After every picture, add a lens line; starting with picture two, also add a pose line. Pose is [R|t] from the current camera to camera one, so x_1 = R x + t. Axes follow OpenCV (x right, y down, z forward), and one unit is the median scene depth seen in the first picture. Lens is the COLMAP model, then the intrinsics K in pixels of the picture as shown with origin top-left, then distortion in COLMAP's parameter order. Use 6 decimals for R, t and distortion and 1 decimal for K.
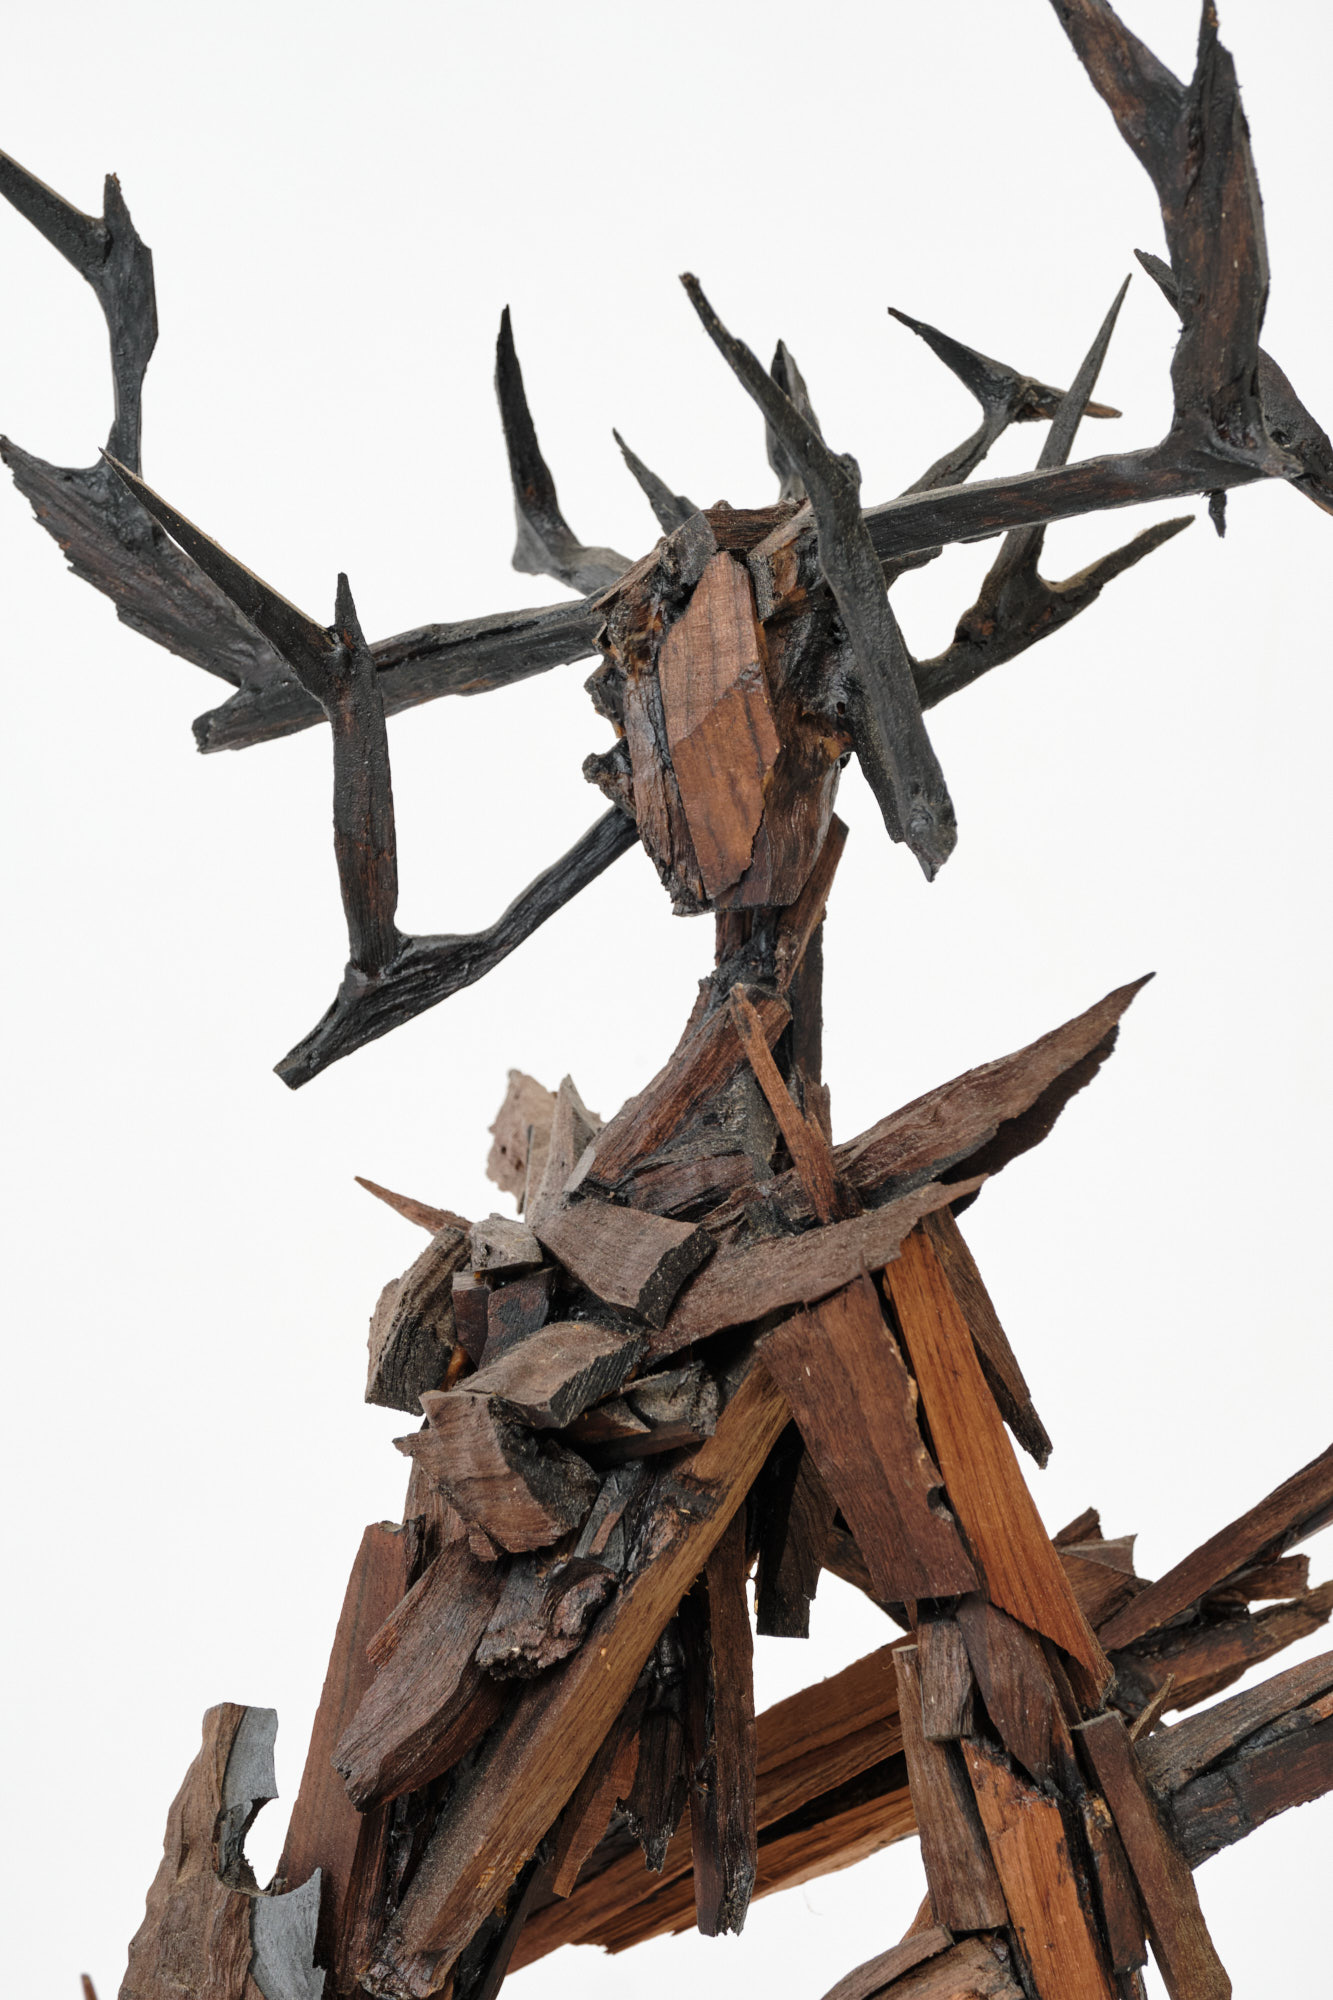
lens RADIAL K [[4773.7, 0, 725.6], [0, 4773.7, 993.5], [0, 0, 1]] dist [-0.037237, -0.323653]
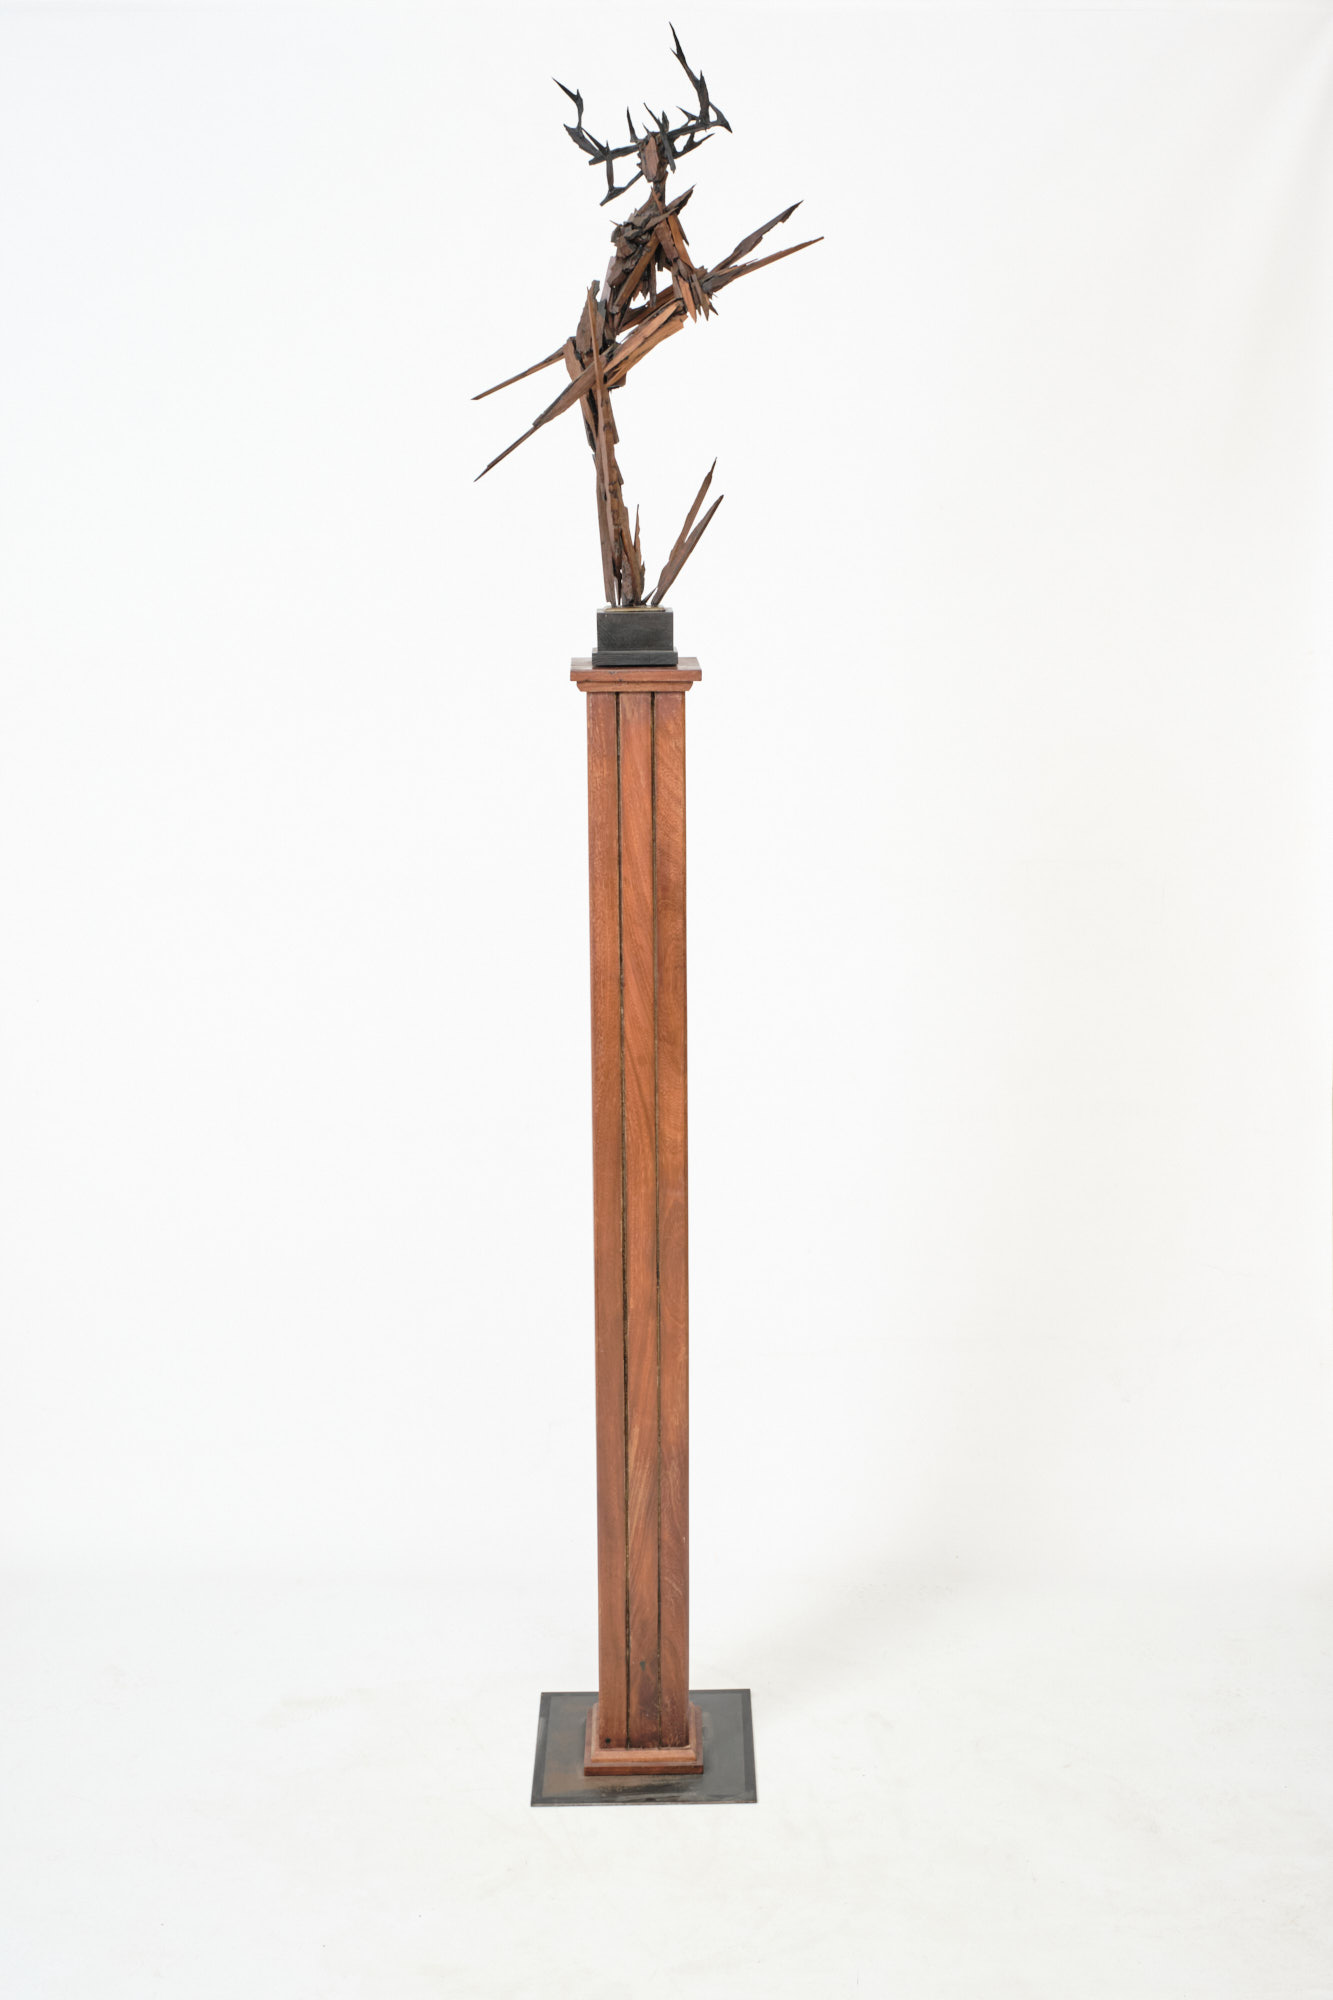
lens RADIAL K [[2493.4, 0, 666.5], [0, 2493.4, 1000.0], [0, 0, 1]] dist [-0.031153, -0.008502]
pose [[0.998046, 0.010676, -0.061566, 0.311175], [0.002304, 0.978335, 0.207014, 0.491035], [0.062442, -0.206752, 0.976399, -3.593069]]
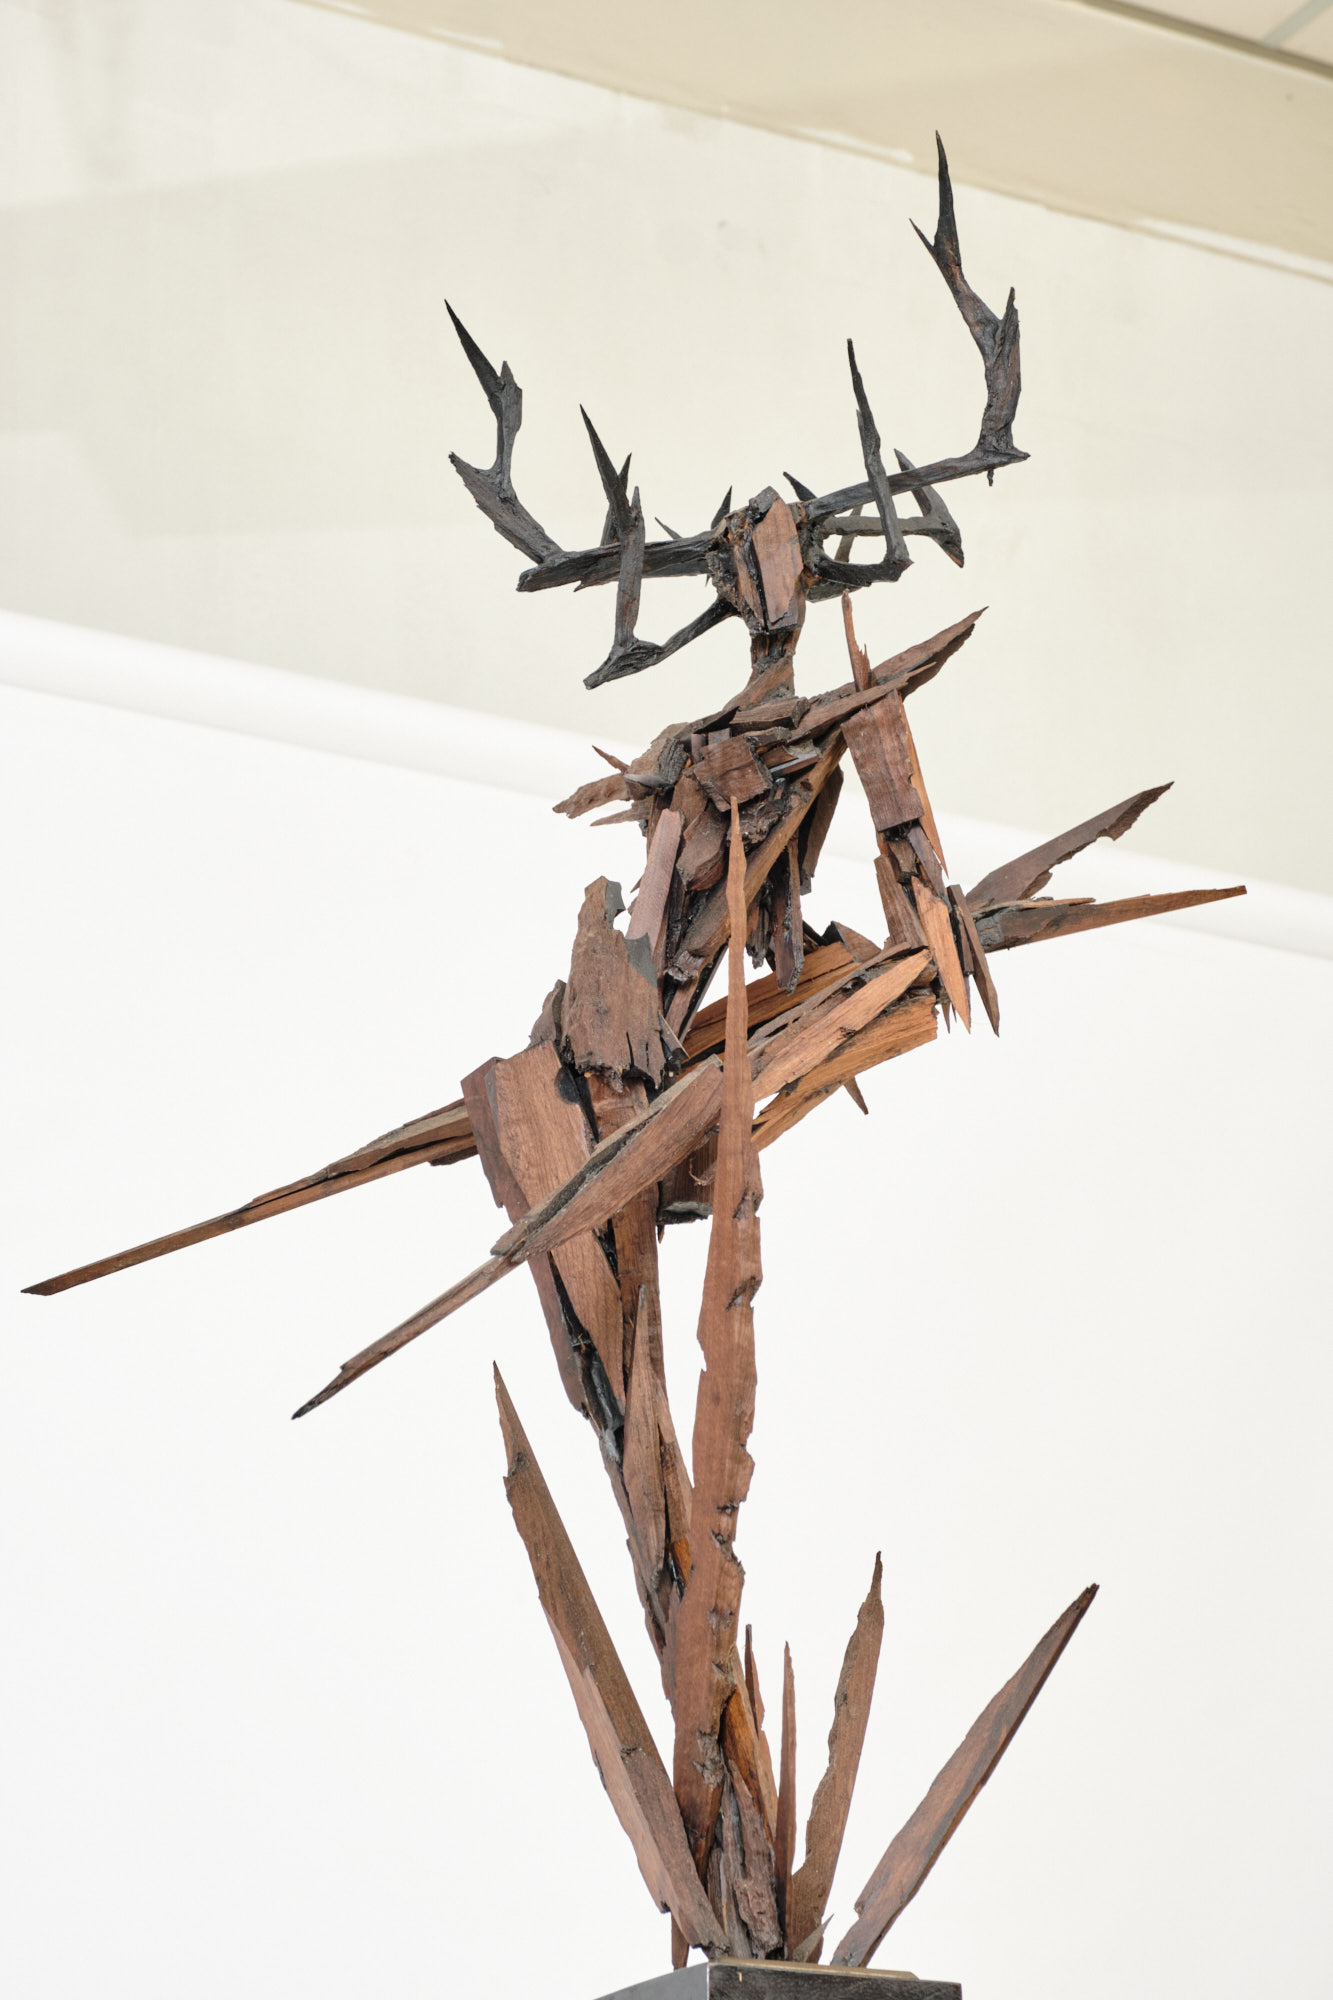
lens RADIAL K [[4773.7, 0, 725.6], [0, 4773.7, 993.5], [0, 0, 1]] dist [-0.037237, -0.323653]
pose [[0.912033, 0.145317, 0.383508, -0.998032], [0.013914, 0.923617, -0.383063, 1.167255], [-0.409880, 0.354702, 0.840348, -1.098451]]
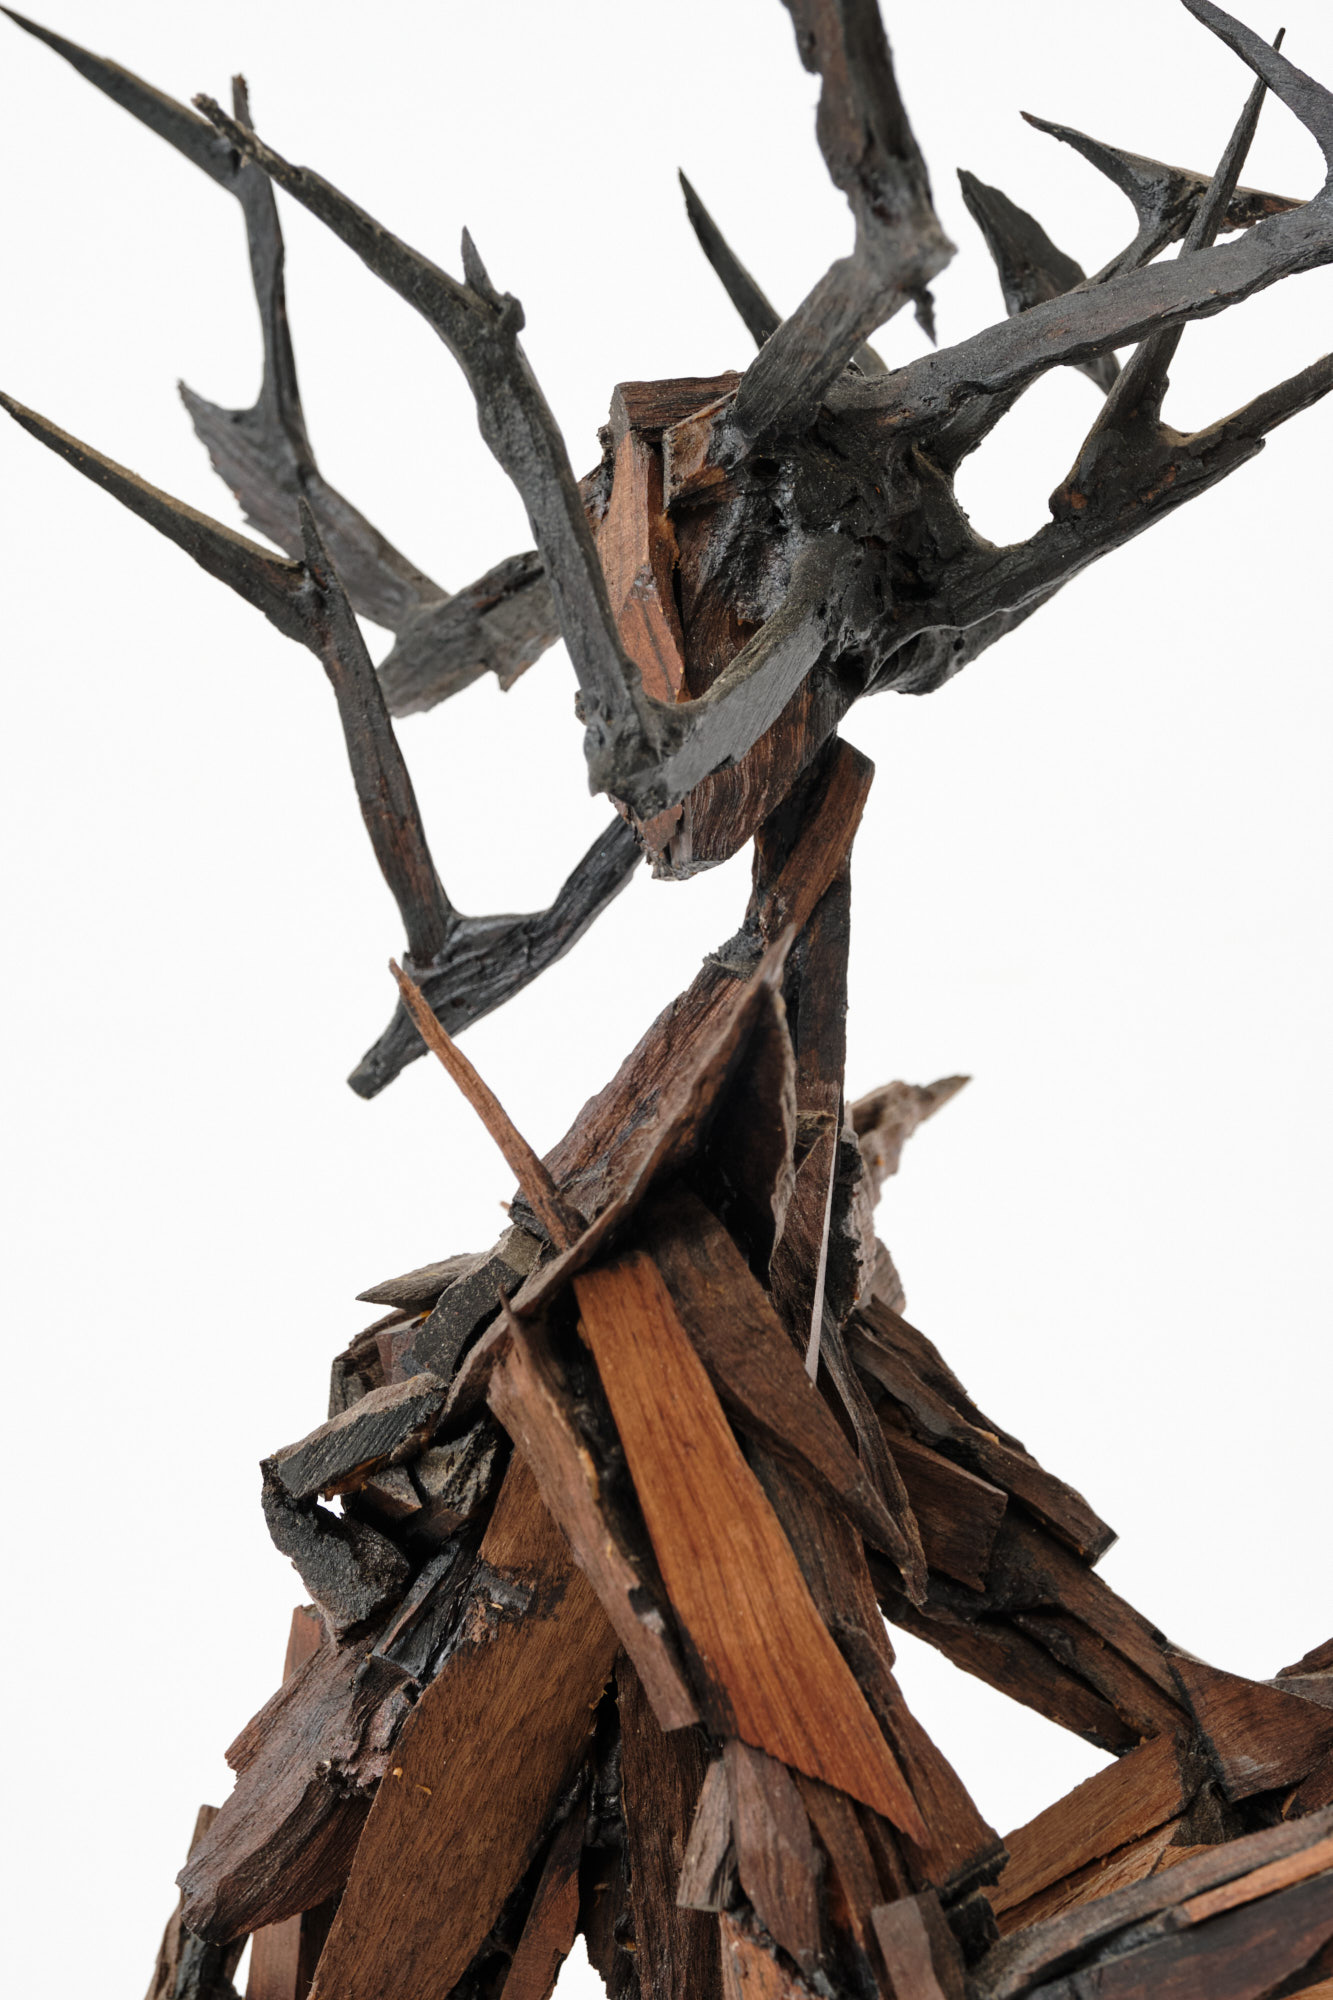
lens RADIAL K [[4773.7, 0, 725.6], [0, 4773.7, 993.5], [0, 0, 1]] dist [-0.037237, -0.323653]
pose [[0.834263, -0.028514, -0.550629, 0.462402], [0.023536, 0.999593, -0.016103, 0.017141], [0.550864, 0.000475, 0.834595, 0.329196]]
